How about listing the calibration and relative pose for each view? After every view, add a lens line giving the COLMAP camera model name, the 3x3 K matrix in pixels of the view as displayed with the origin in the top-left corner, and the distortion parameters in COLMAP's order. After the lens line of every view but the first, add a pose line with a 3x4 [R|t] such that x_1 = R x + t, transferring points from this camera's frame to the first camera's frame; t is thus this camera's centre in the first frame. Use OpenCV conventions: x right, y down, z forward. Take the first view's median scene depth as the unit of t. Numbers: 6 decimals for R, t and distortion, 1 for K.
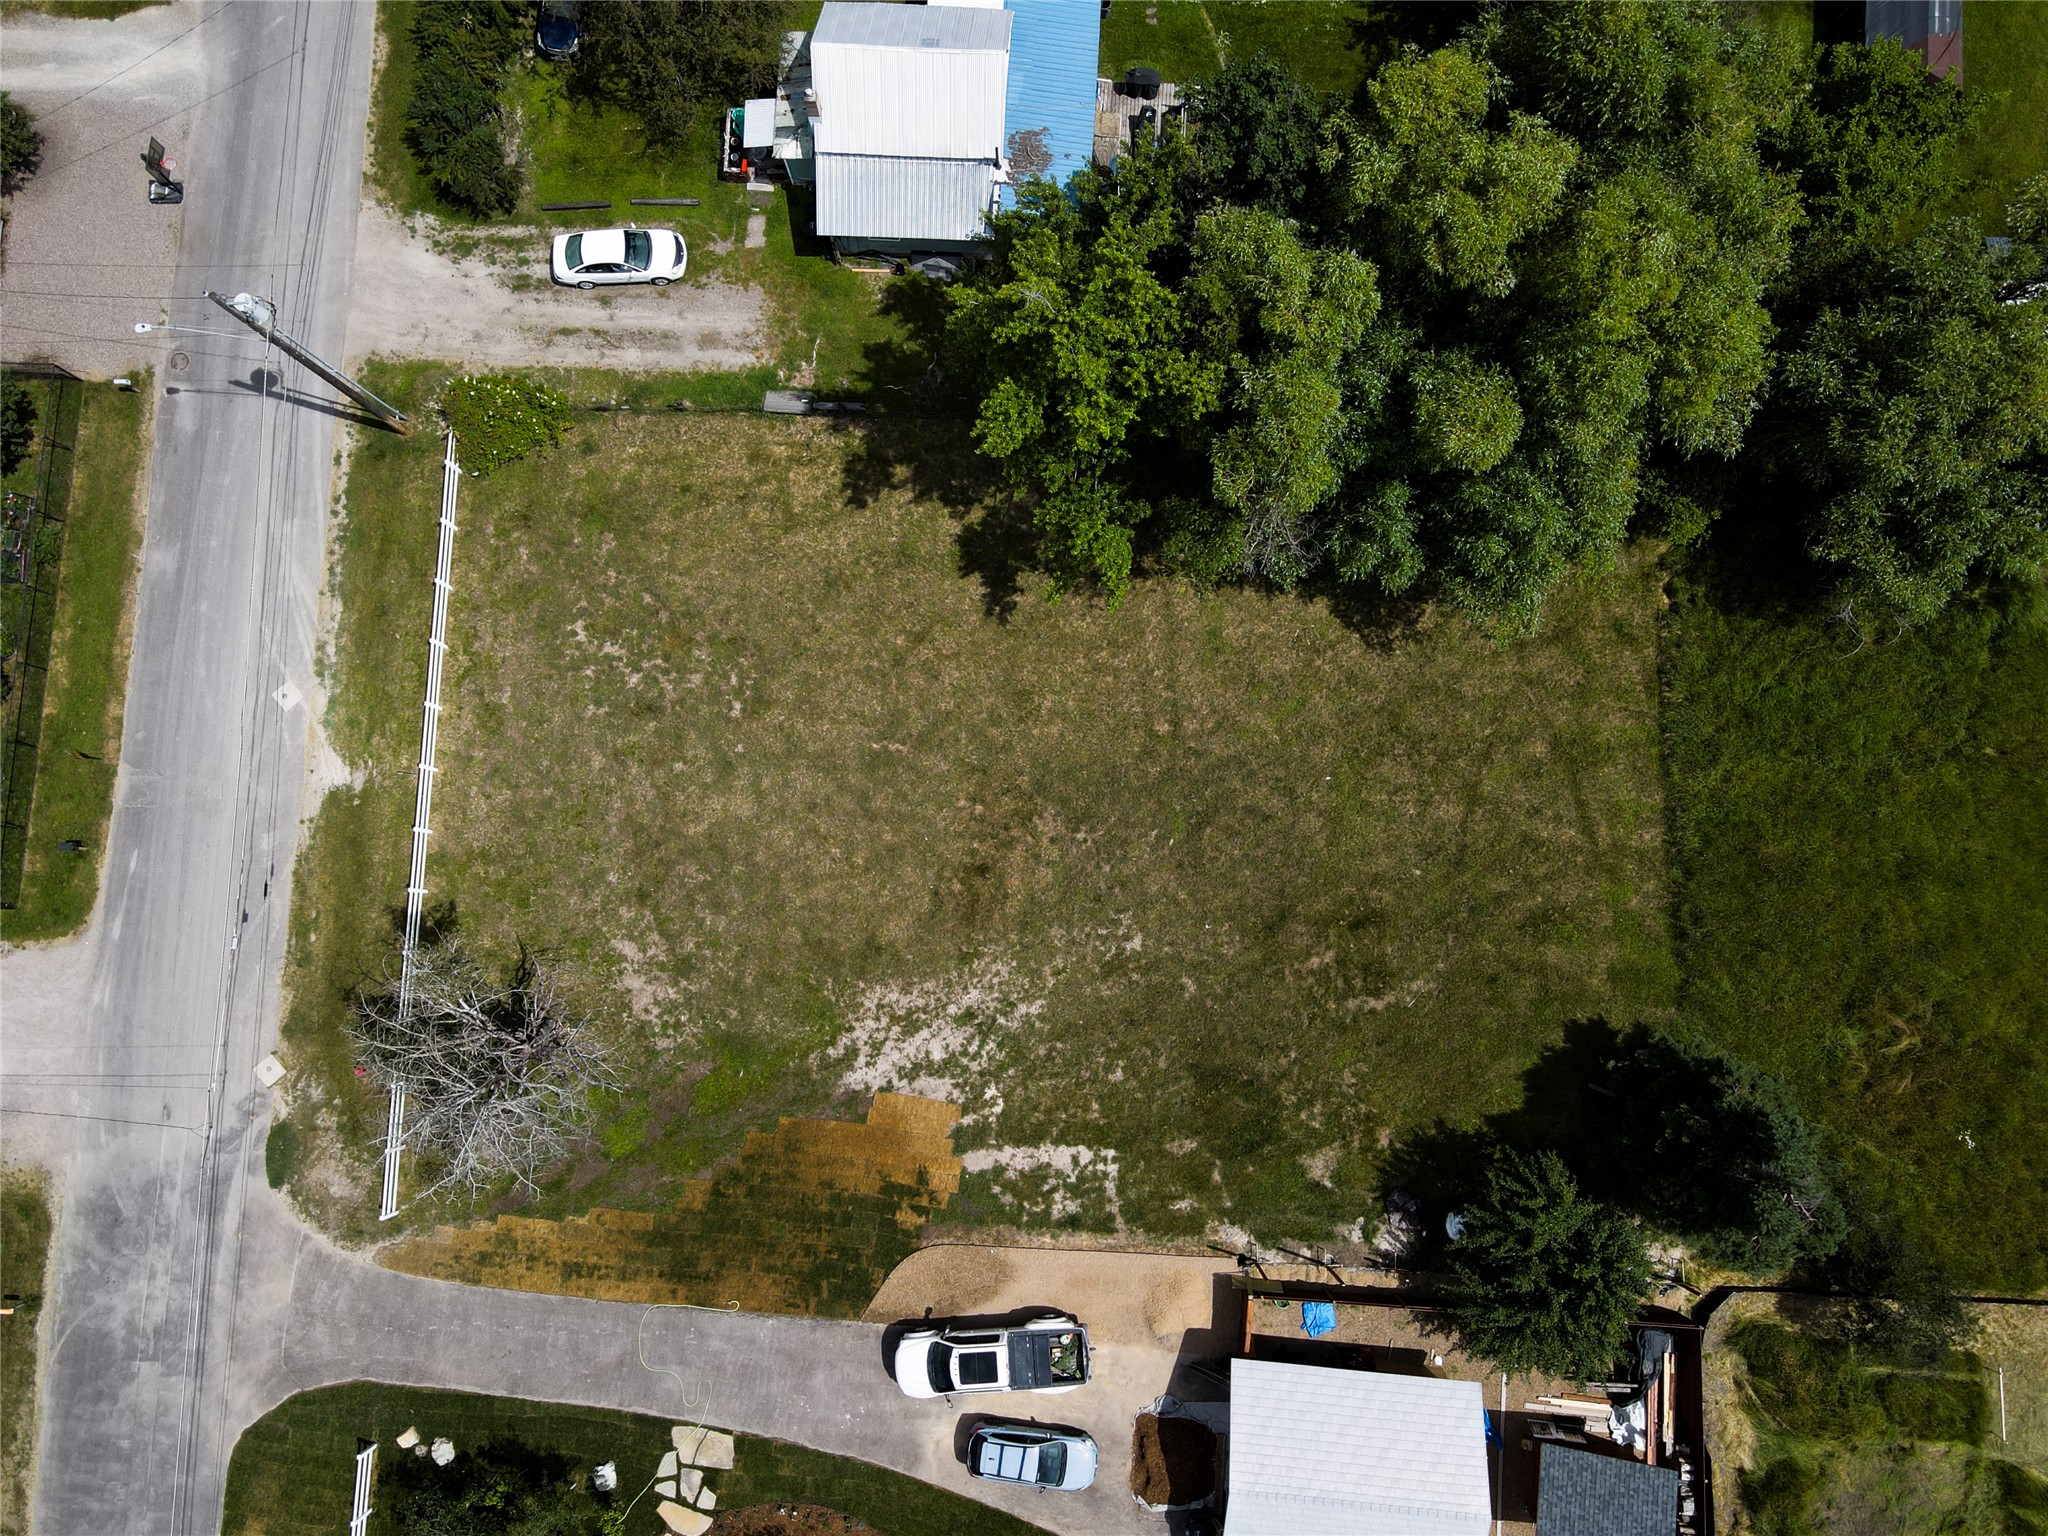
lens RADIAL K [[1581.2, 0, 1032.3], [0, 1581.2, 764.3], [0, 0, 1]] dist [-0.027612, 0.095402]
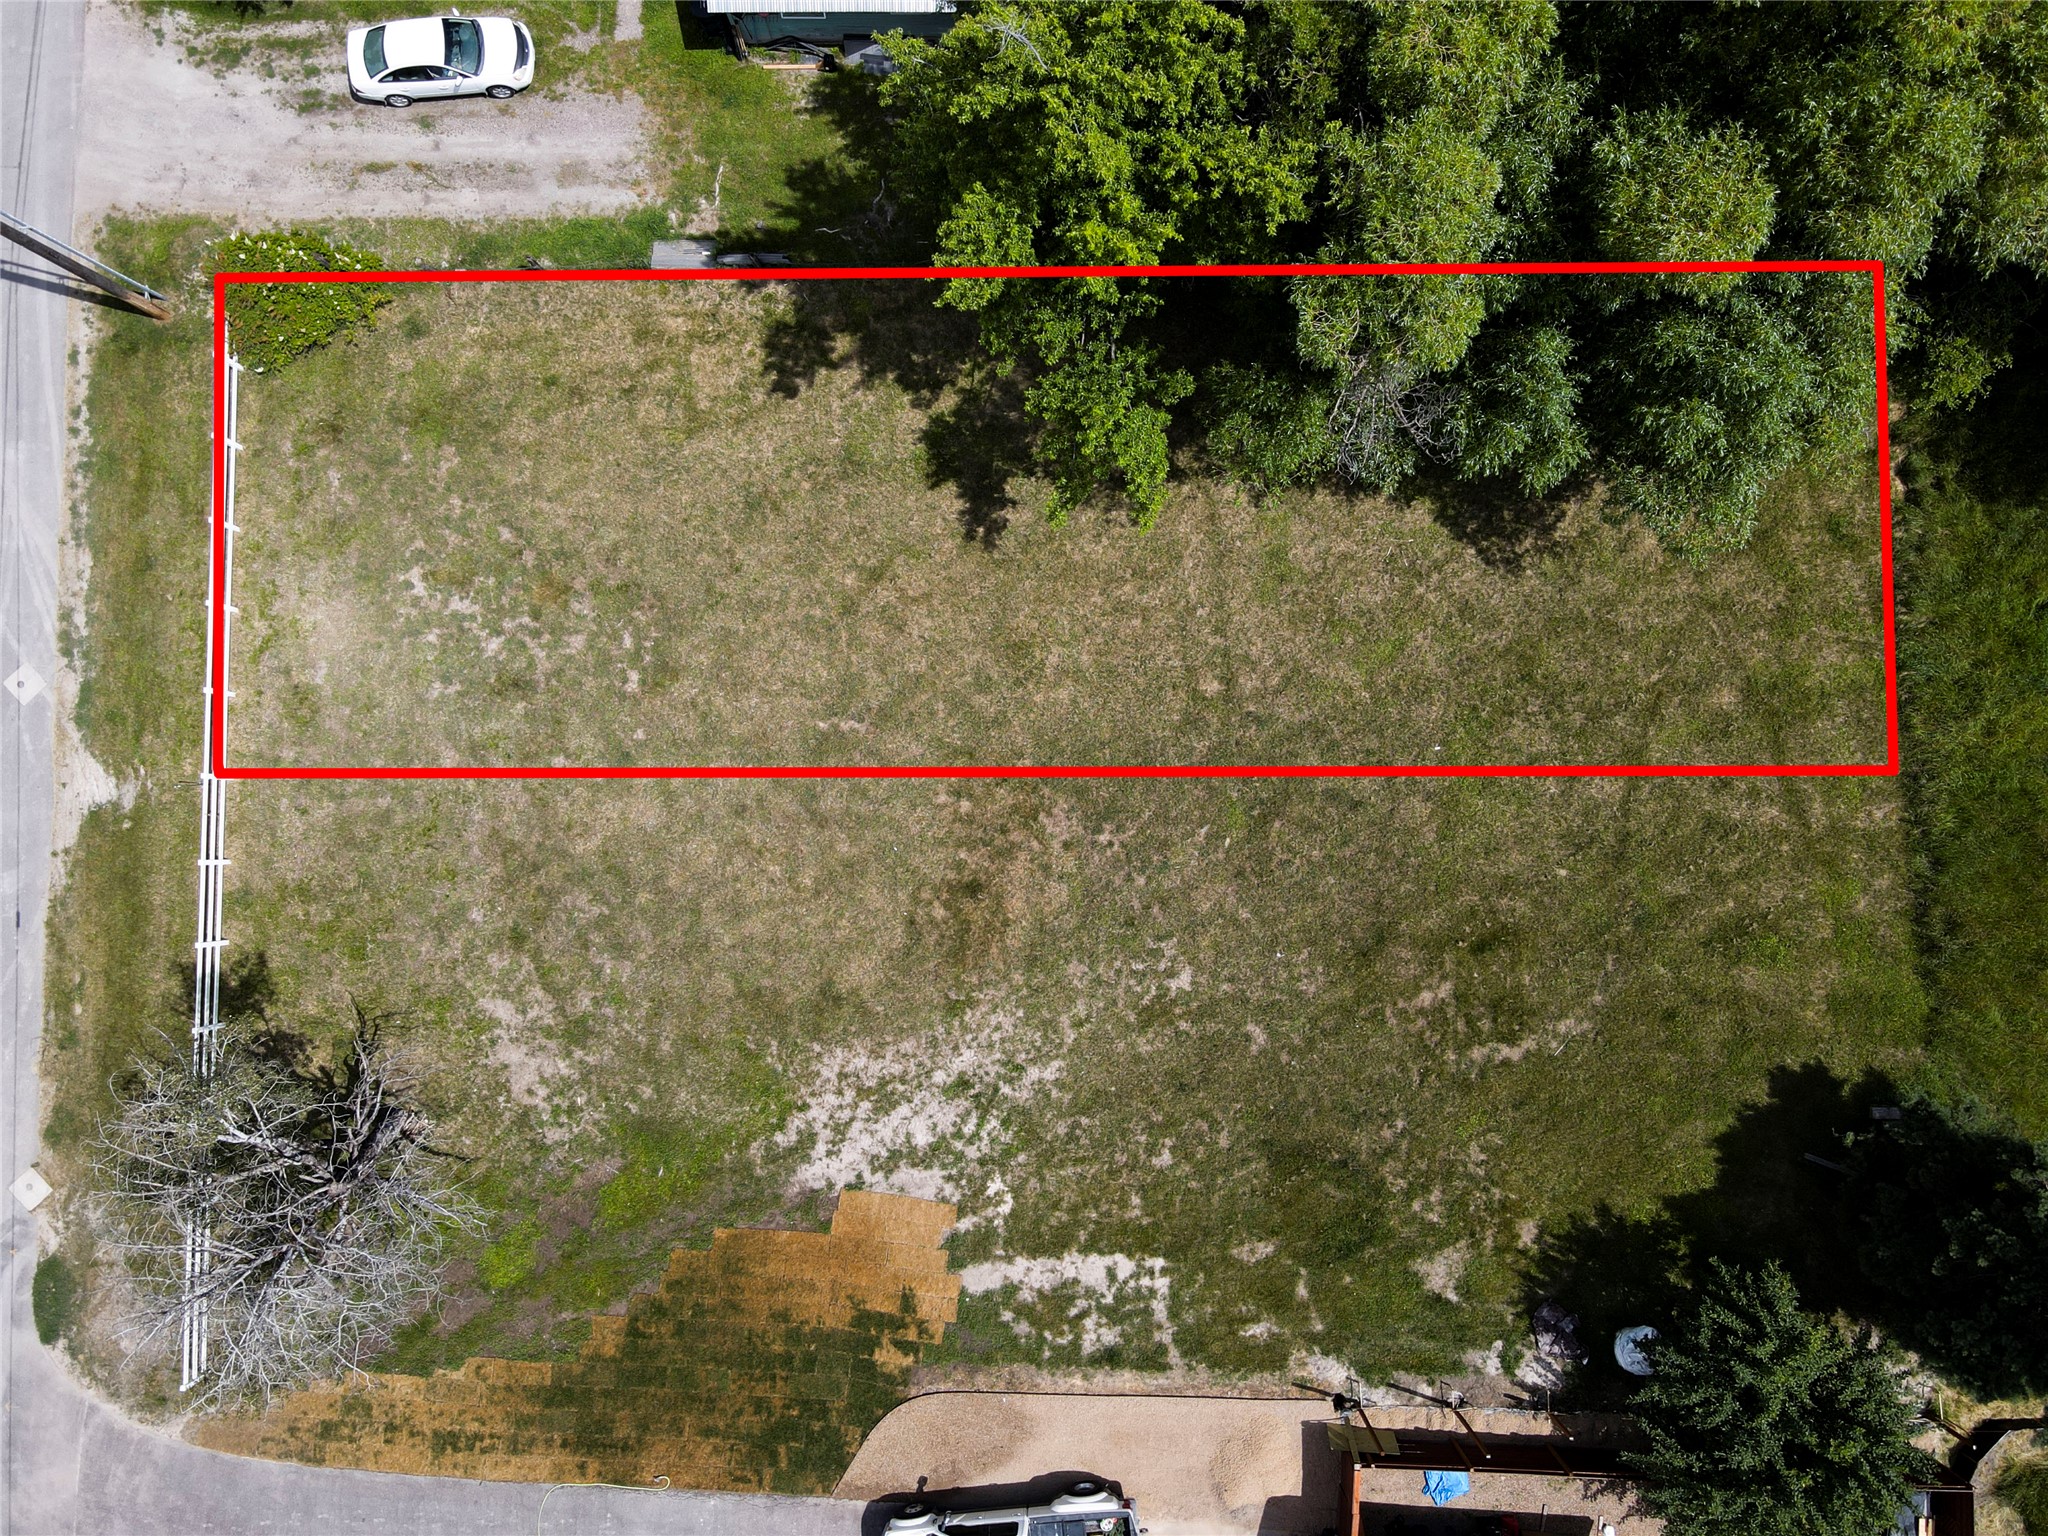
lens RADIAL K [[1571.1, 0, 1030.2], [0, 1571.1, 793.1], [0, 0, 1]] dist [0.004254, 0.004483]
pose [[0.999386, -0.034571, -0.005679, 0.000944], [0.034896, 0.996664, 0.073771, -0.031518], [0.003110, -0.073924, 0.997259, 0.271932]]
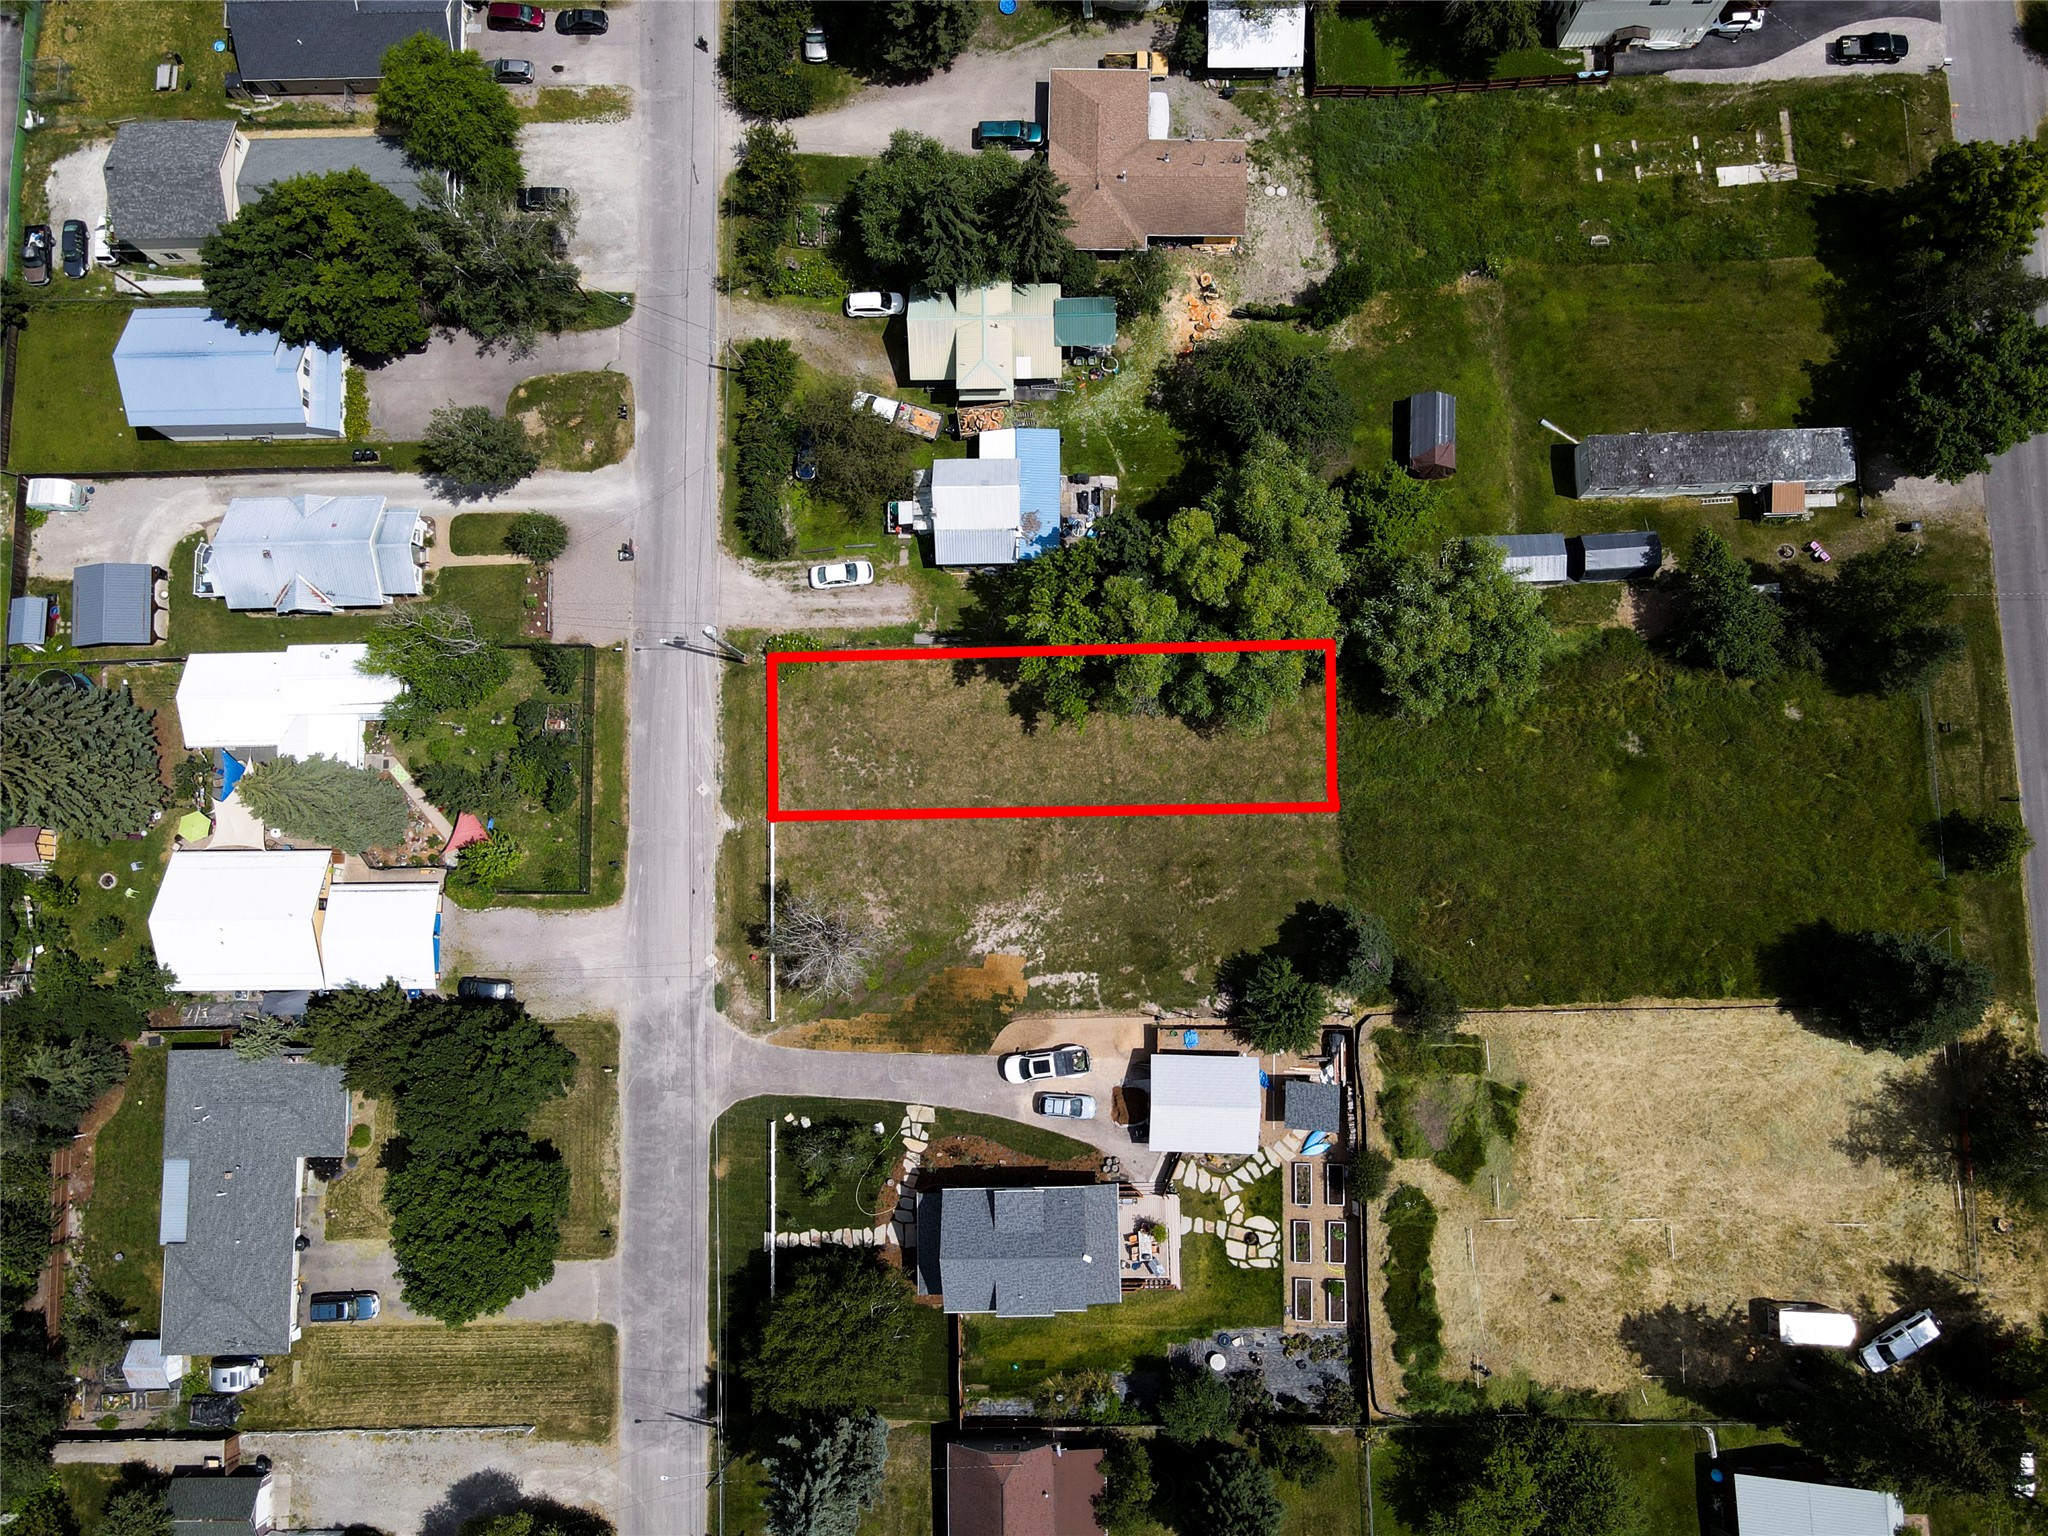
lens RADIAL K [[1518.7, 0, 1034.8], [0, 1518.7, 756.0], [0, 0, 1]] dist [-0.001405, 0.038401]
pose [[0.998248, -0.059151, -0.001682, -0.012594], [0.059127, 0.998180, -0.011886, -0.038773], [0.002382, 0.011766, 0.999928, -1.118699]]
